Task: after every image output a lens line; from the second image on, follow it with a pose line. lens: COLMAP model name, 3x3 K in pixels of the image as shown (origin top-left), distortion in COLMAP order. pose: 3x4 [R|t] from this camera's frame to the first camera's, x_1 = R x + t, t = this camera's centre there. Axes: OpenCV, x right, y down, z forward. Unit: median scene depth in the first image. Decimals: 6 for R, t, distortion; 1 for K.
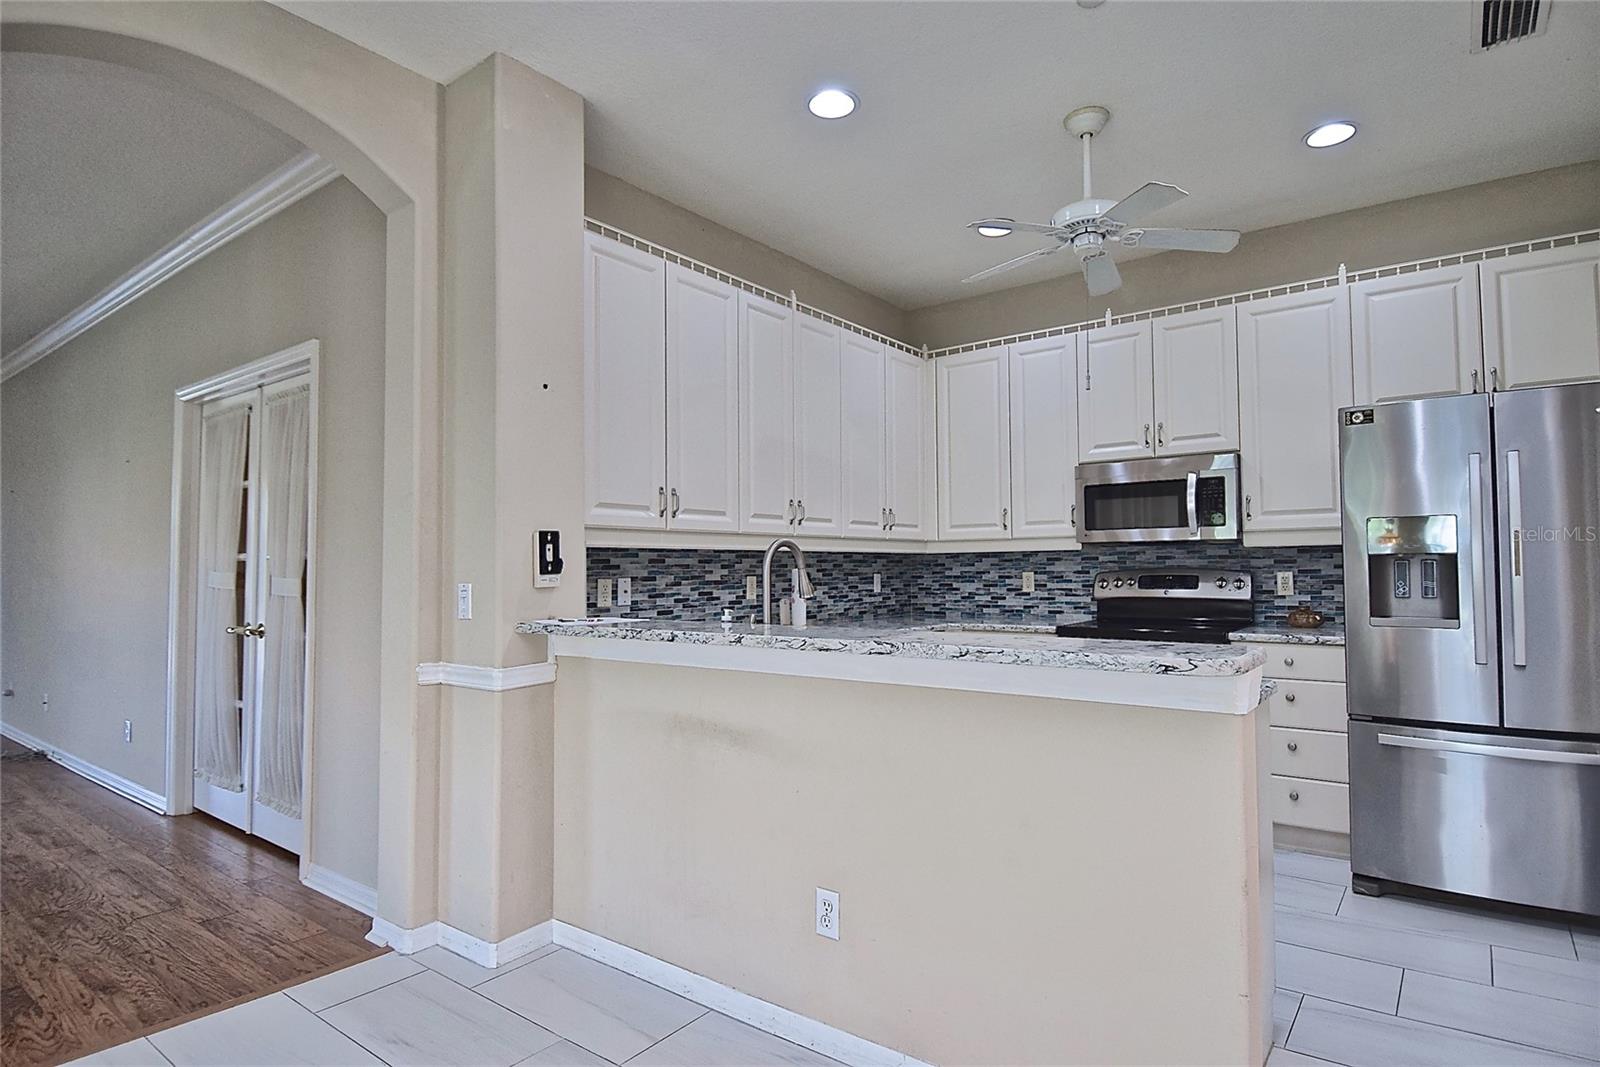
lens RADIAL K [[868.3, 0, 802.9], [0, 868.3, 537.0], [0, 0, 1]] dist [0.038242, -0.059567]
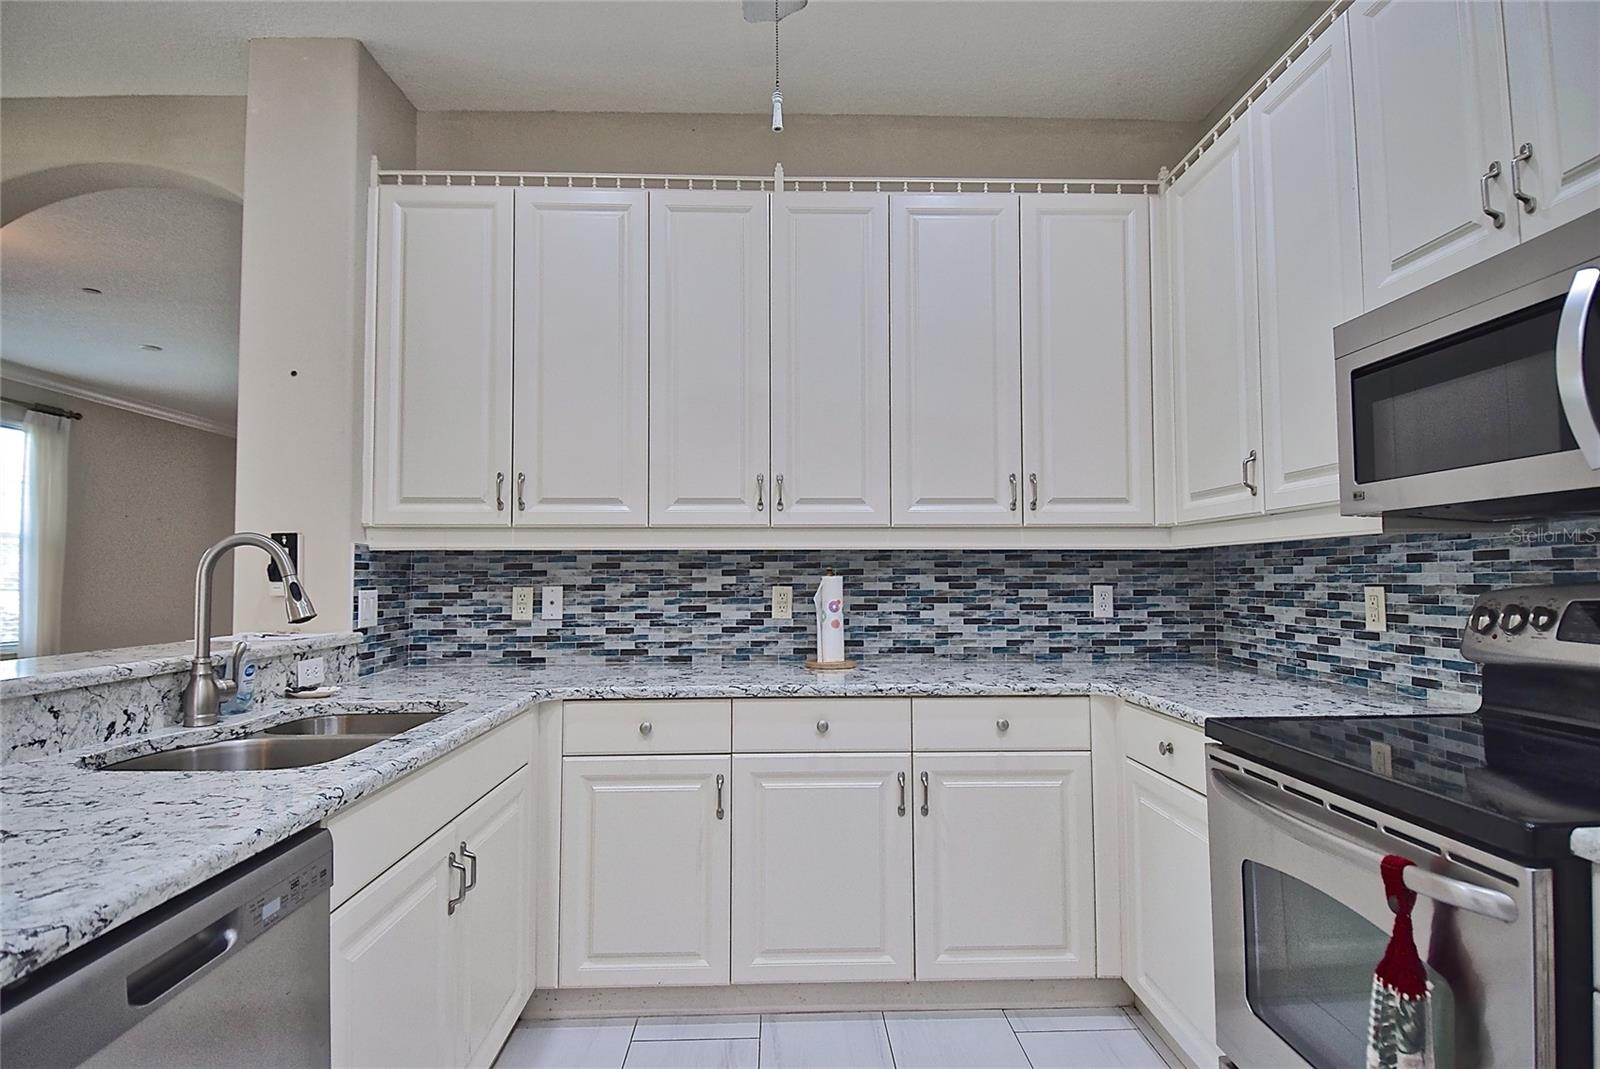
lens RADIAL K [[829.8, 0, 795.9], [0, 829.8, 538.4], [0, 0, 1]] dist [0.054763, -0.058154]
pose [[0.624222, -0.029218, -0.780700, 0.477453], [0.025469, 0.999530, -0.017043, 0.017787], [0.780832, -0.009245, 0.624673, 0.582259]]
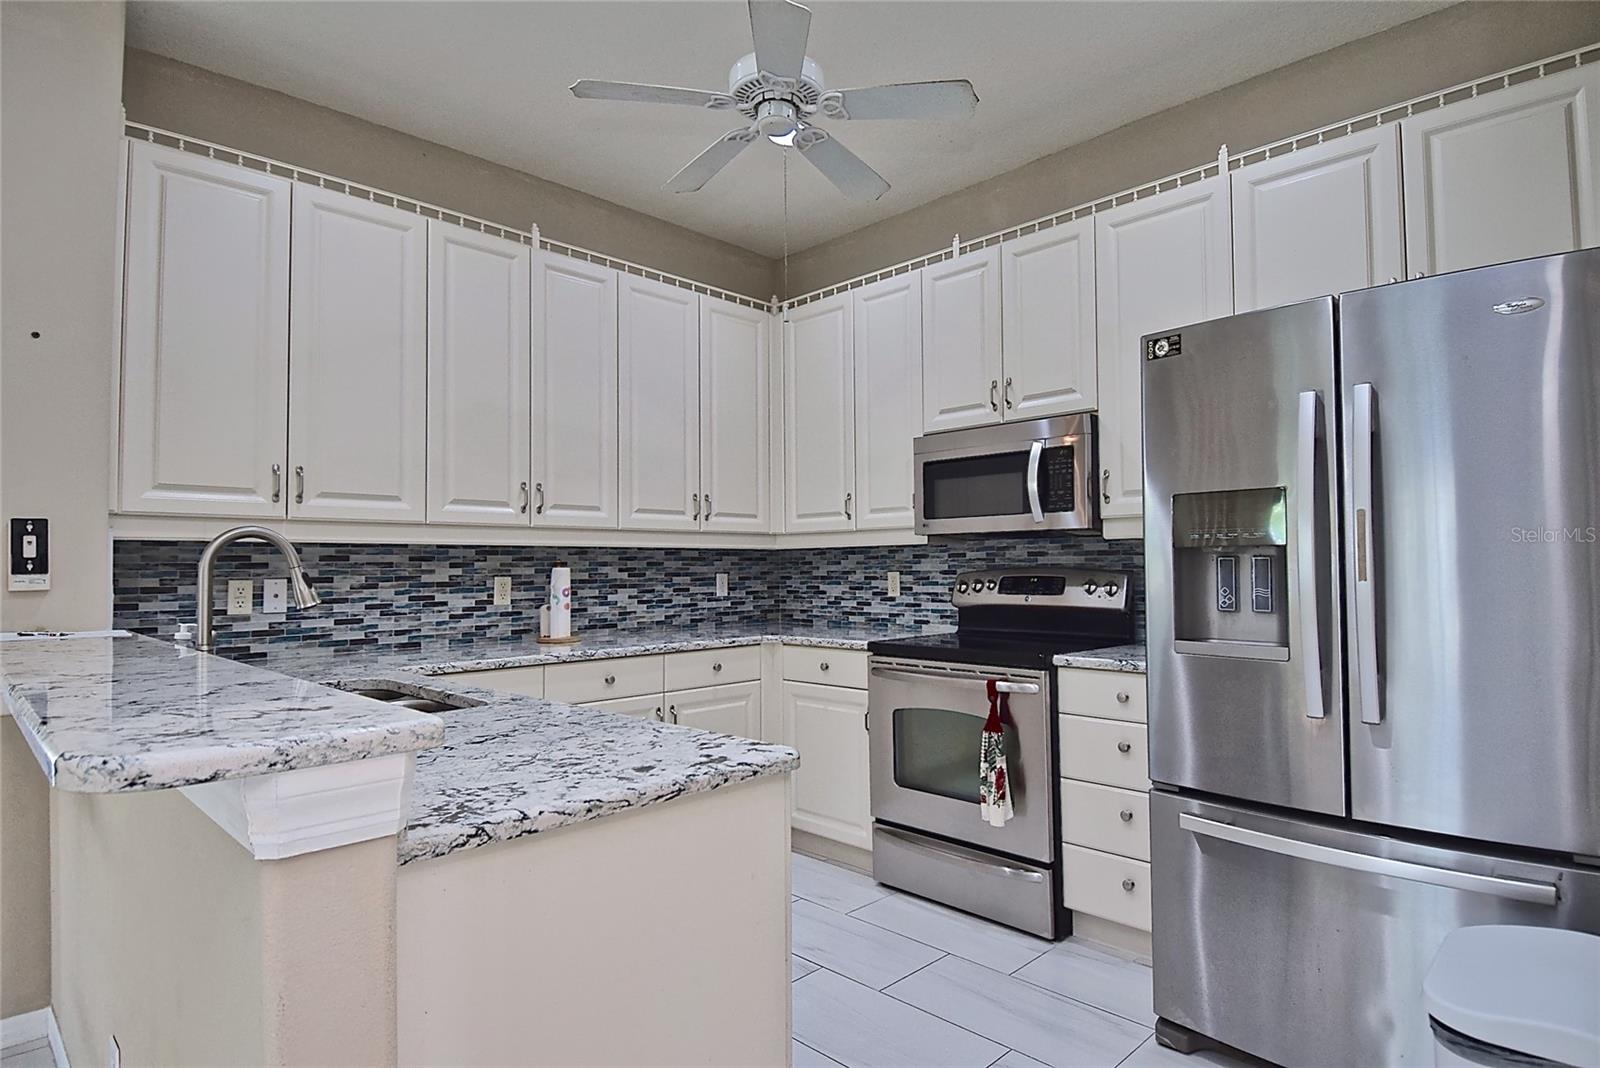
lens RADIAL K [[882.1, 0, 818.1], [0, 882.1, 538.0], [0, 0, 1]] dist [0.041179, -0.060714]
pose [[0.991851, -0.003042, -0.127363, 0.341637], [0.003469, 0.999989, 0.003127, 0.006868], [0.127352, -0.003543, 0.991851, 0.206919]]
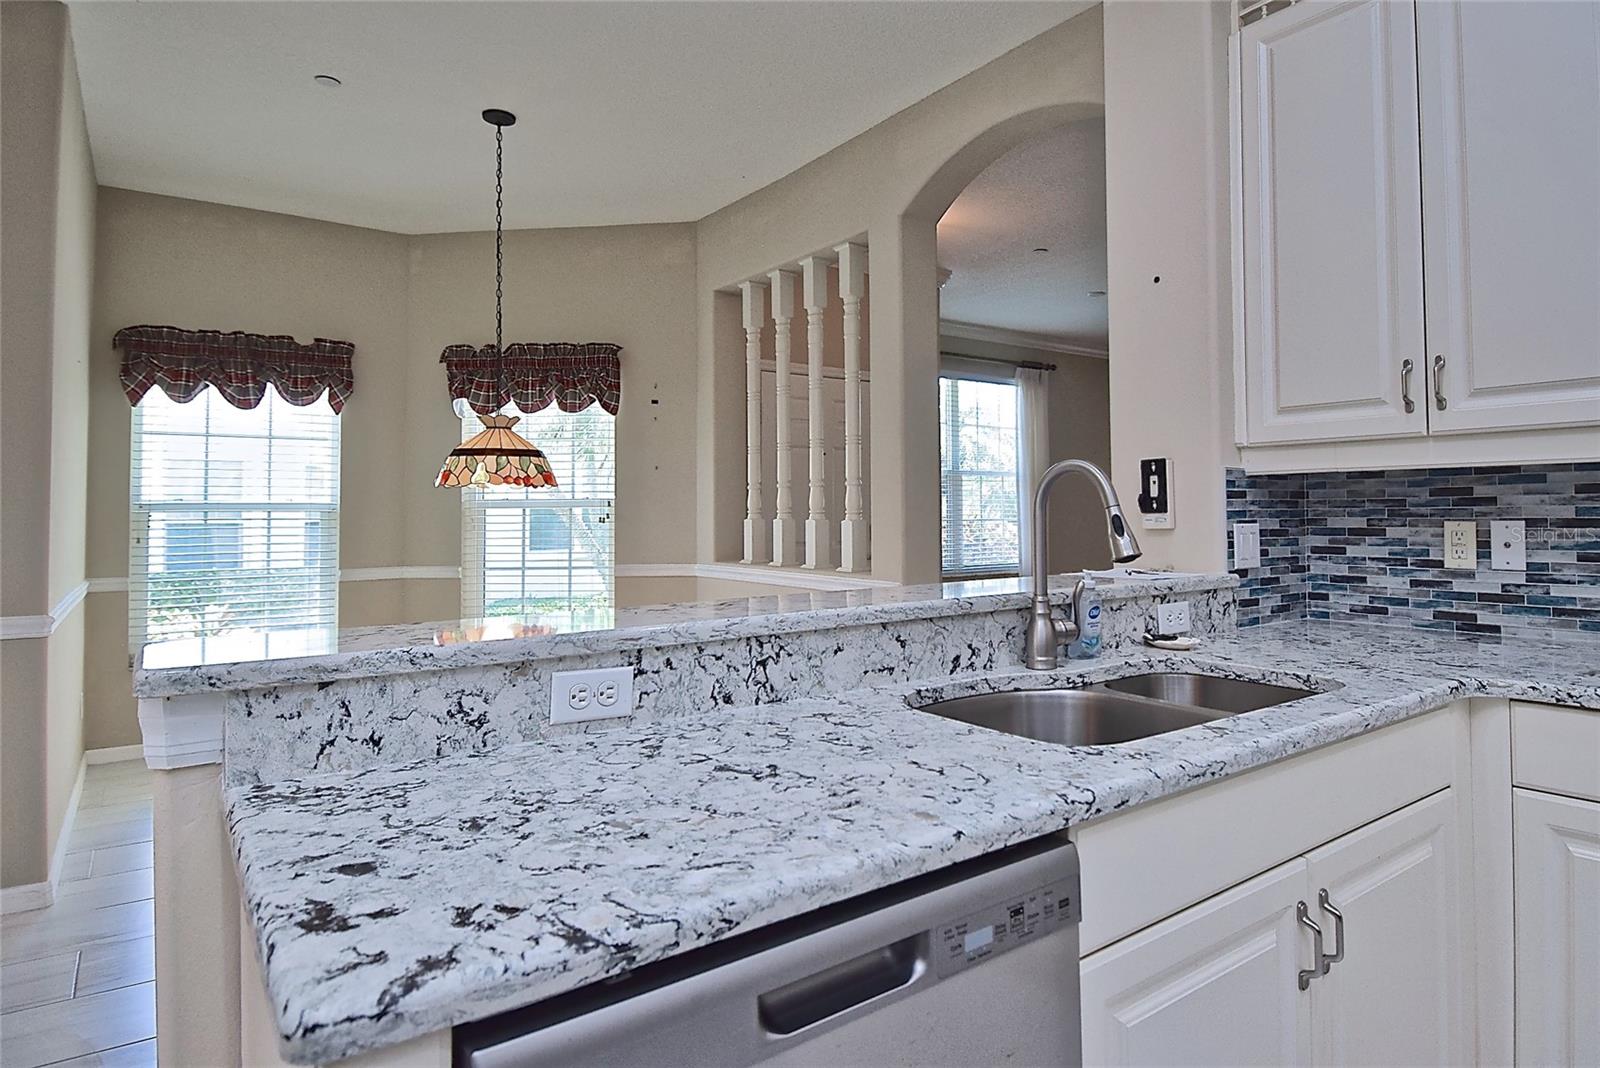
lens RADIAL K [[915.9, 0, 889.0], [0, 915.9, 479.7], [0, 0, 1]] dist [0.046413, -0.056955]
pose [[-0.251650, -0.023378, -0.967536, 0.396293], [0.044156, 0.998390, -0.035608, 0.021008], [0.966810, -0.051683, -0.250213, 0.652167]]
